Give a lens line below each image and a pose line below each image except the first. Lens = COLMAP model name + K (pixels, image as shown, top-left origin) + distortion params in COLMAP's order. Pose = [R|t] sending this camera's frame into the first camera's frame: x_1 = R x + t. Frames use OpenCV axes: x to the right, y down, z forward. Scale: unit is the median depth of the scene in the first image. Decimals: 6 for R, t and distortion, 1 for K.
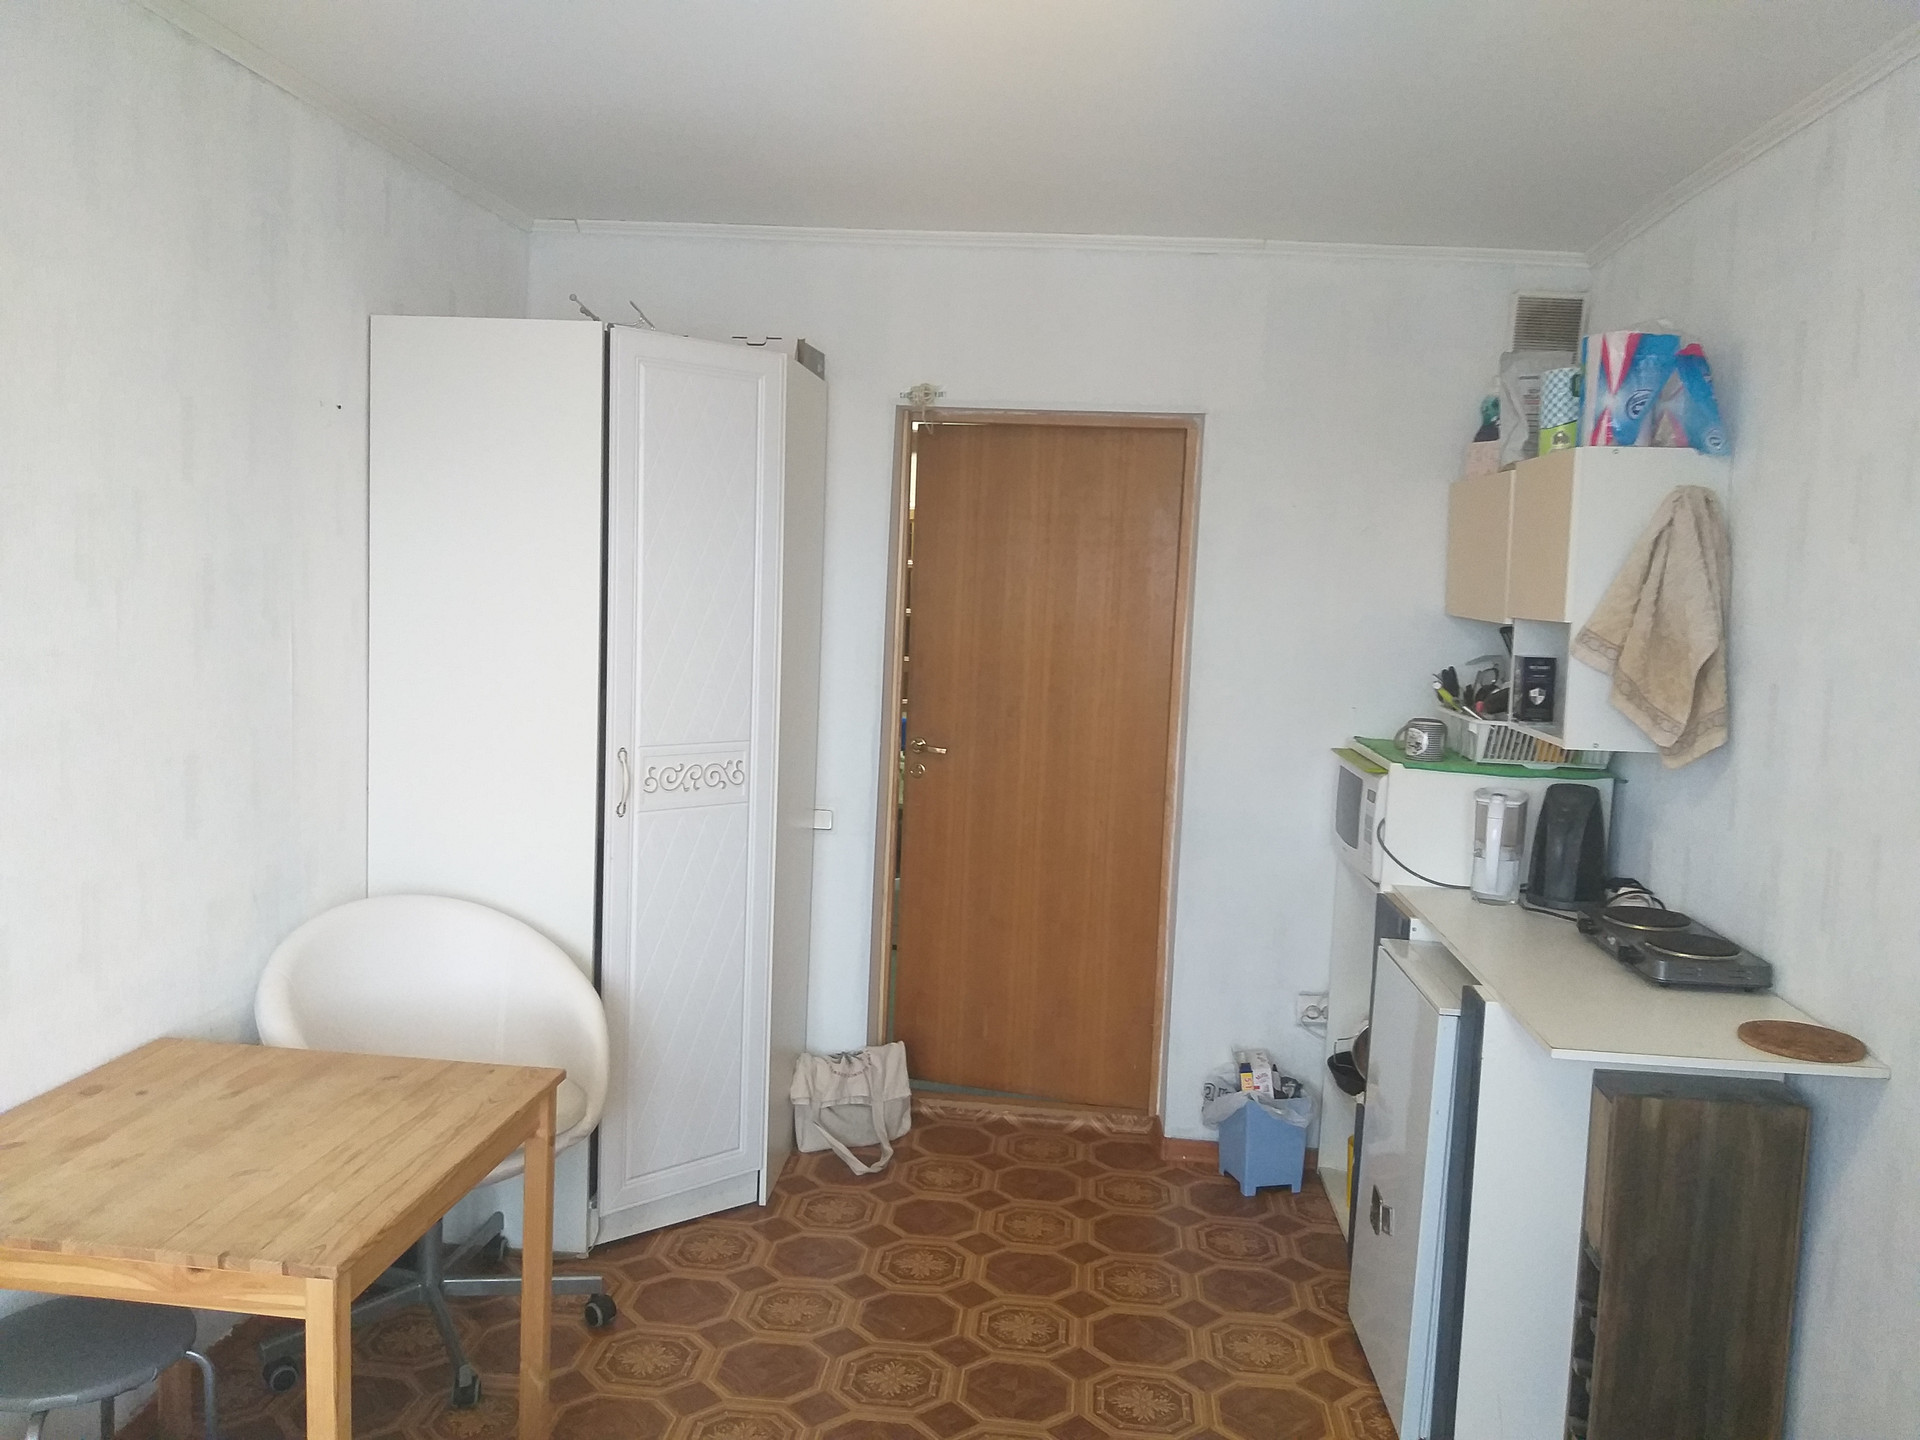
lens RADIAL K [[1480.3, 0, 960.0], [0, 1480.3, 720.0], [0, 0, 1]] dist [0.096337, -0.141767]
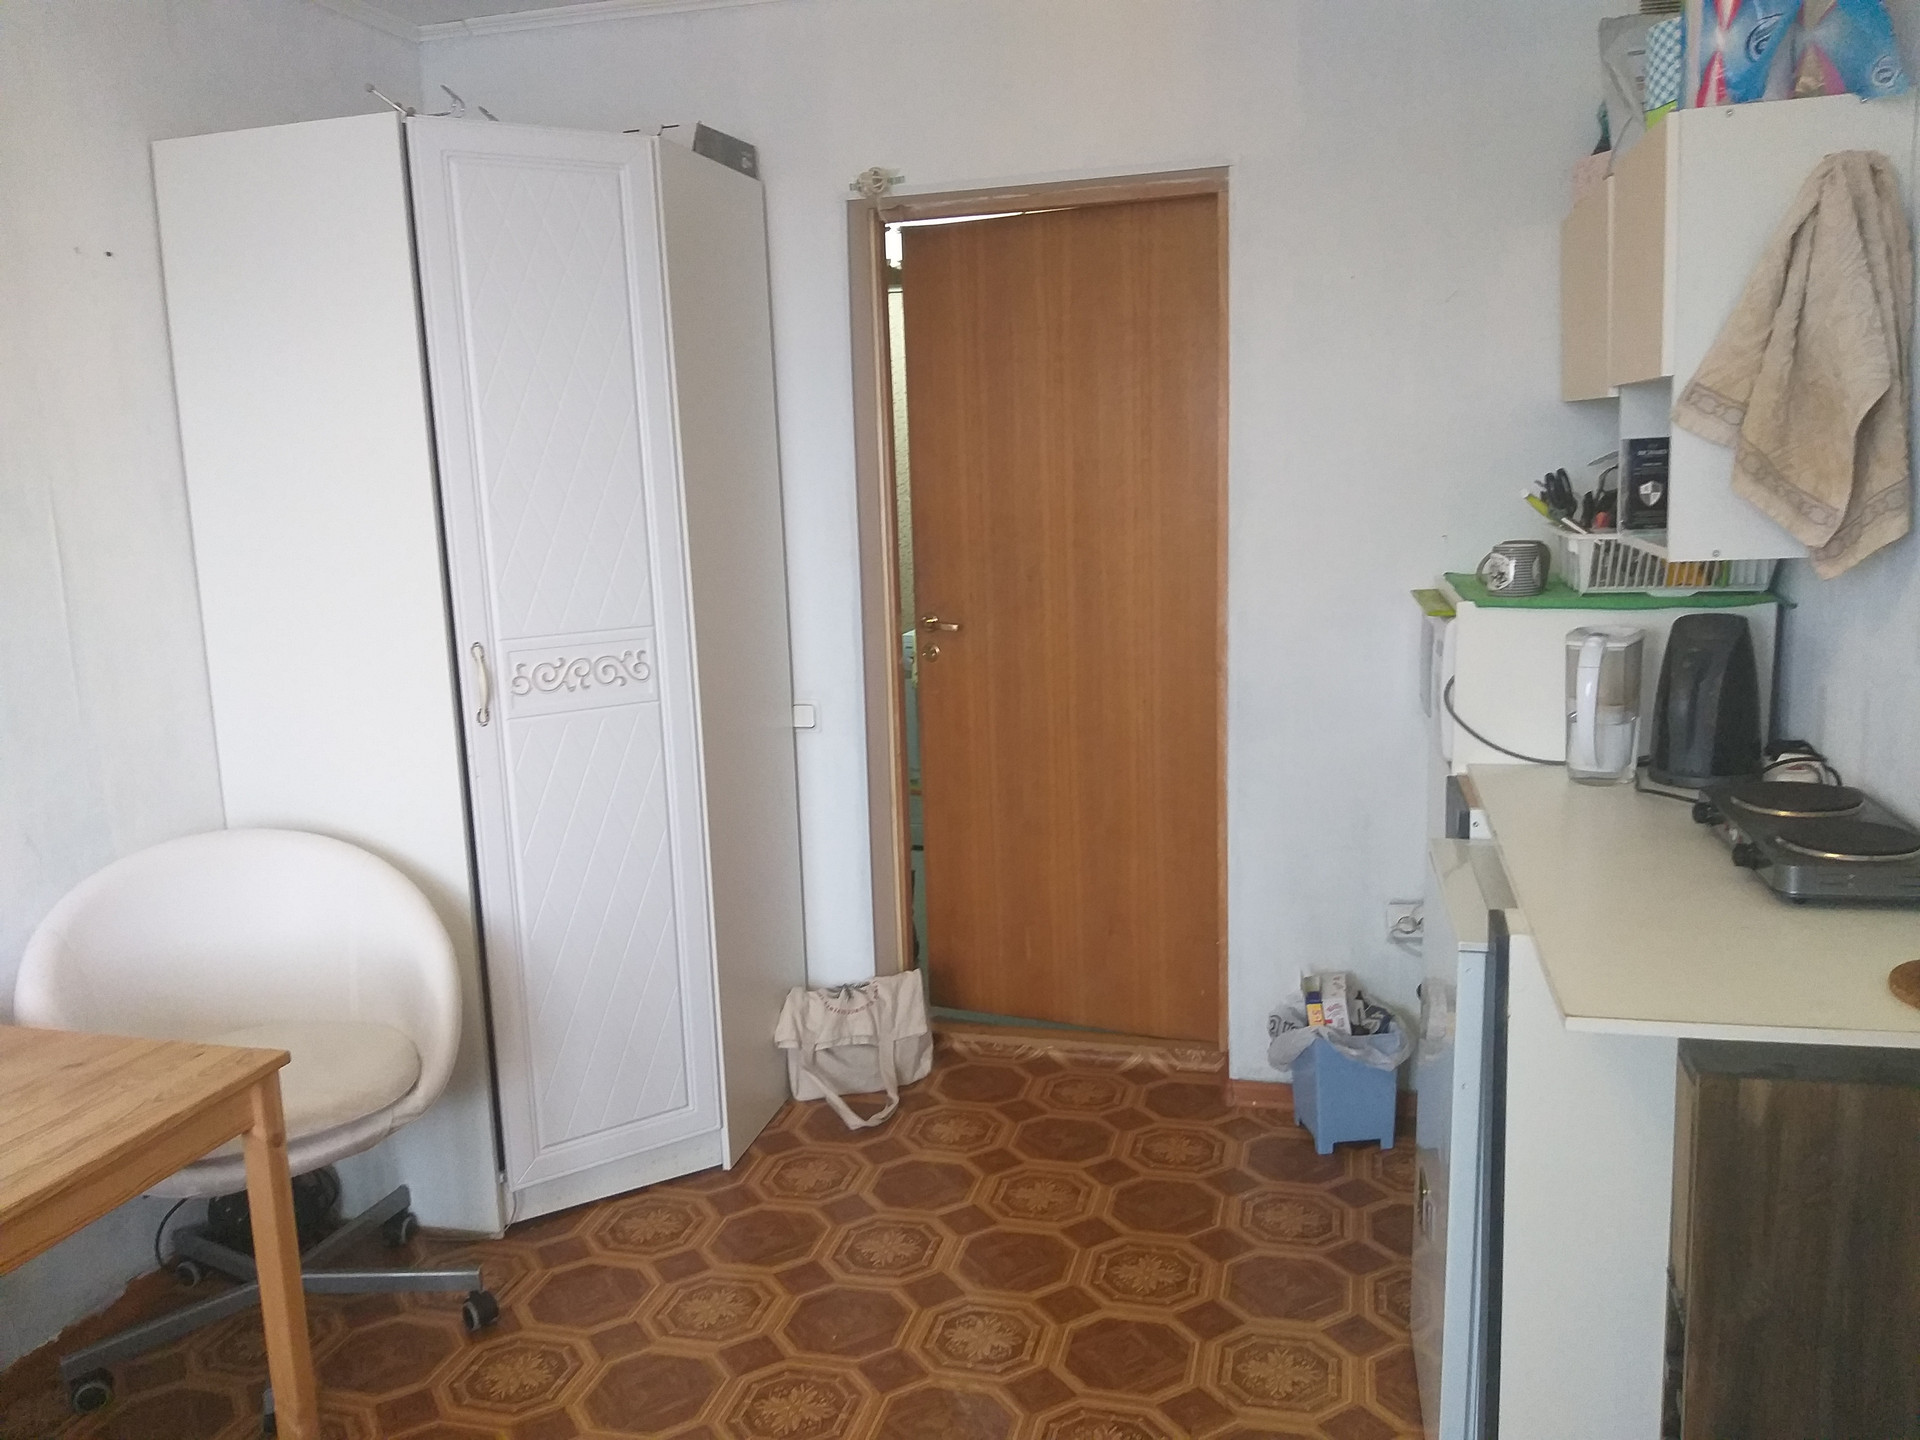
lens RADIAL K [[1480.3, 0, 960.0], [0, 1480.3, 720.0], [0, 0, 1]] dist [0.096337, -0.141767]
pose [[0.984162, -0.050221, -0.170008, 0.166586], [0.062607, 0.995699, 0.068293, 0.020834], [0.165847, -0.077856, 0.983073, 0.217703]]
